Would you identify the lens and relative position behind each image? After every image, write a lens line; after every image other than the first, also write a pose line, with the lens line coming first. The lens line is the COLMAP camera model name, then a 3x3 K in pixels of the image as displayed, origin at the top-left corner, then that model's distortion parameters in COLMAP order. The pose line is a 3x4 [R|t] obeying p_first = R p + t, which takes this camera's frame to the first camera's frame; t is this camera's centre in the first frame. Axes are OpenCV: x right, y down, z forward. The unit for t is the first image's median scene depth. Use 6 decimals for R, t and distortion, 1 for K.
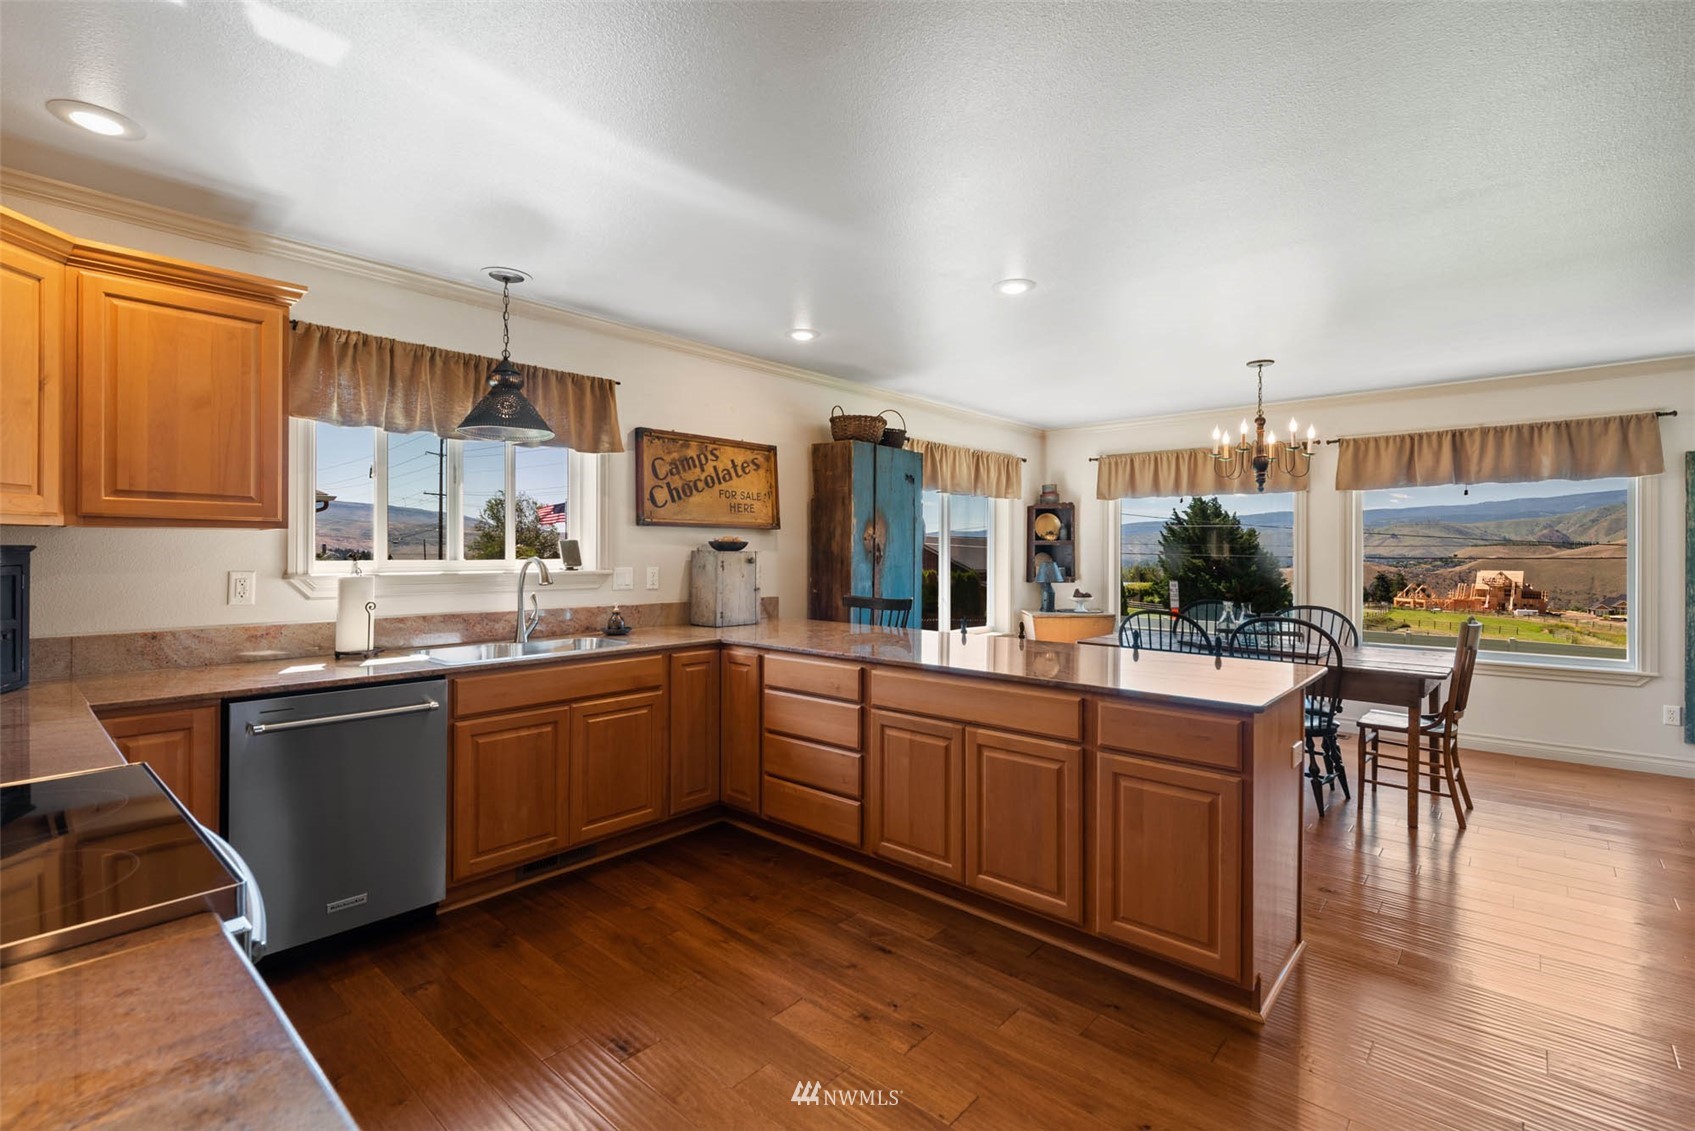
lens RADIAL K [[766.5, 0, 854.1], [0, 766.5, 551.2], [0, 0, 1]] dist [0.001004, -0.000359]
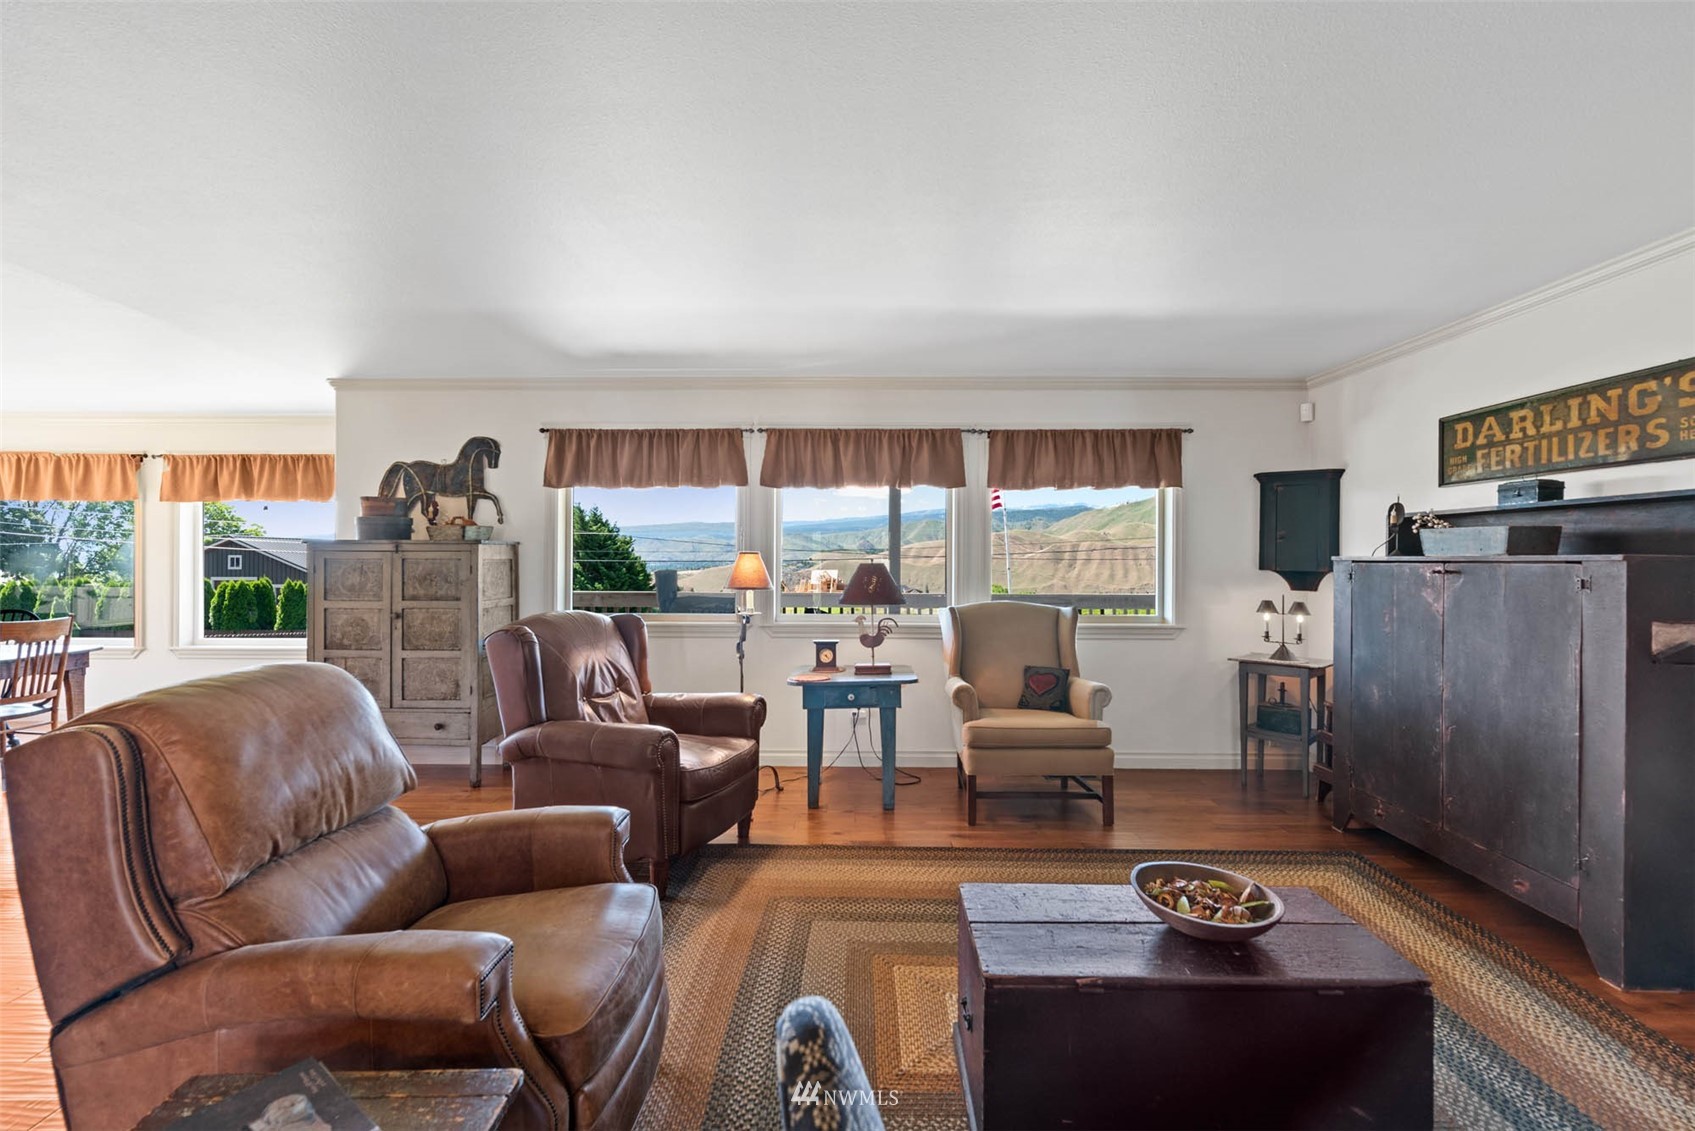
lens RADIAL K [[738.5, 0, 851.1], [0, 738.5, 557.5], [0, 0, 1]] dist [-0.001905, 0.000021]
pose [[0.753813, -0.001627, 0.657088, 0.834041], [-0.000048, 0.999997, 0.002532, -0.002385], [-0.657090, -0.001940, 0.753810, -0.538198]]
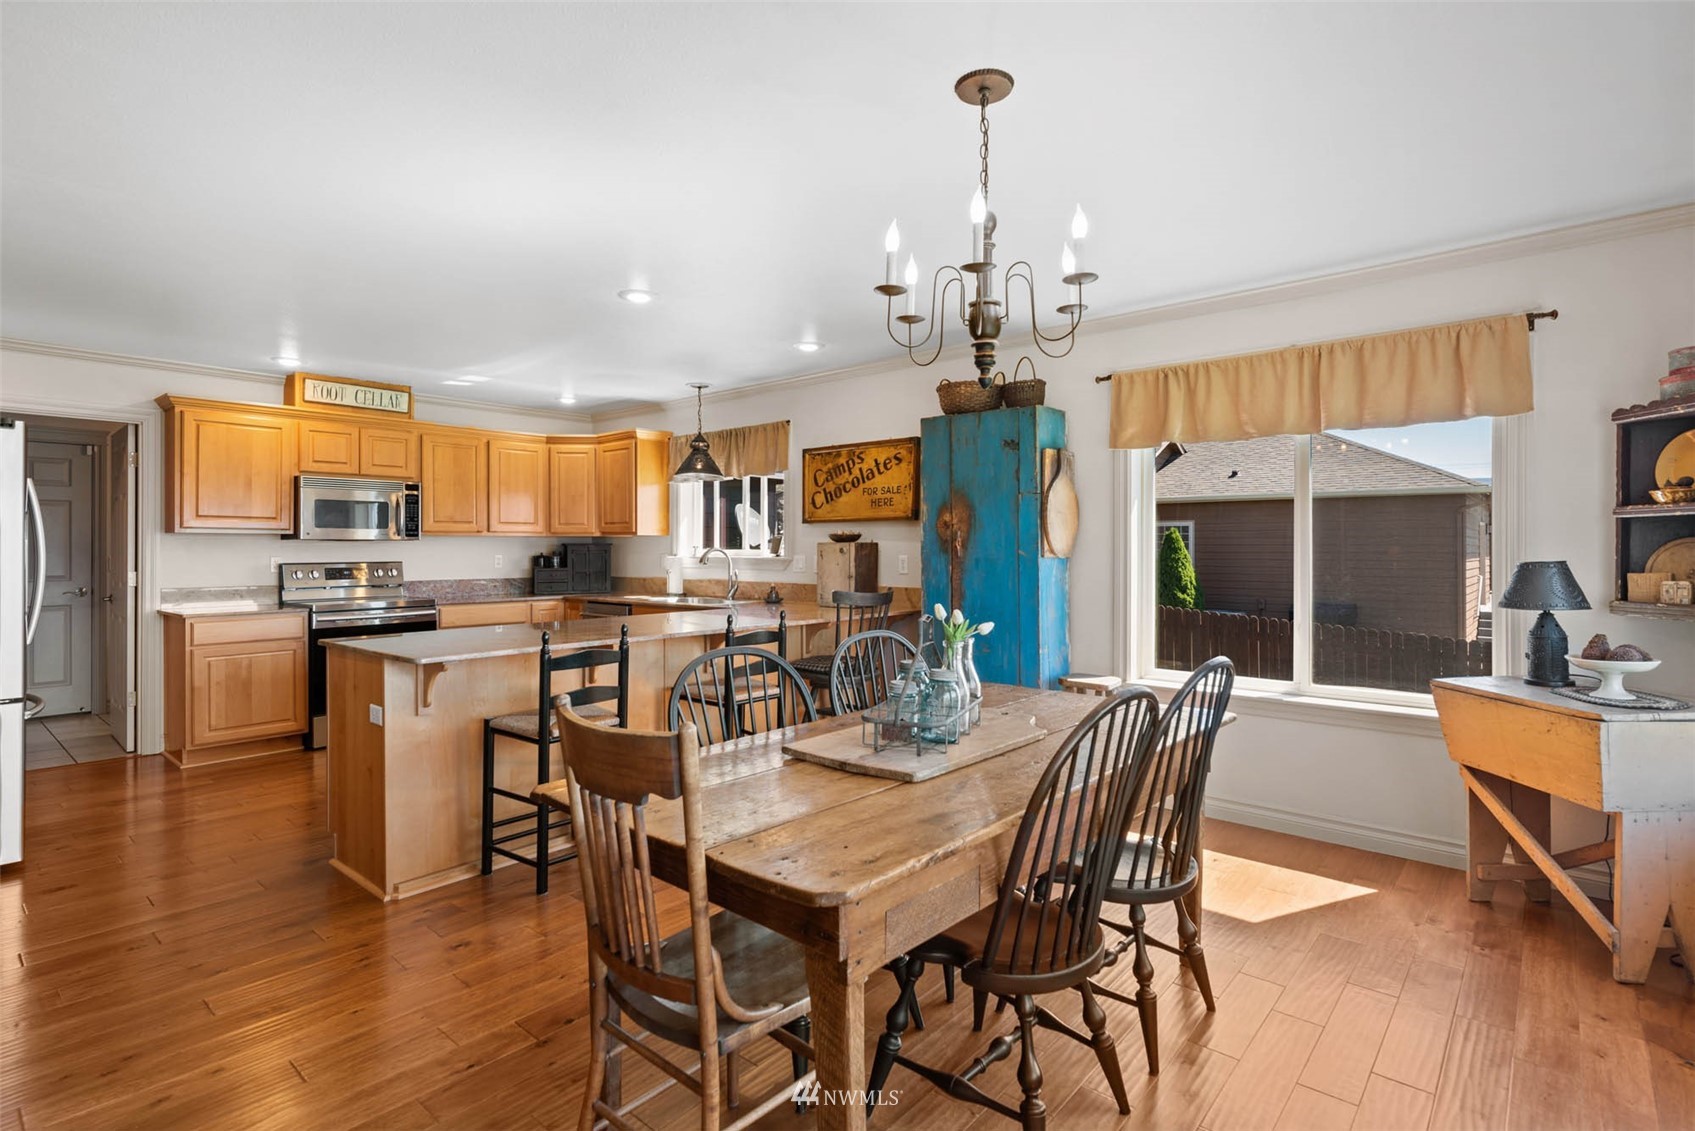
lens RADIAL K [[832.5, 0, 852.9], [0, 832.5, 547.6], [0, 0, 1]] dist [0.003377, -0.000661]
pose [[0.007242, -0.005621, -0.999958, 0.997381], [0.001143, 0.999984, -0.005613, 0.013427], [0.999973, -0.001103, 0.007248, 0.927936]]
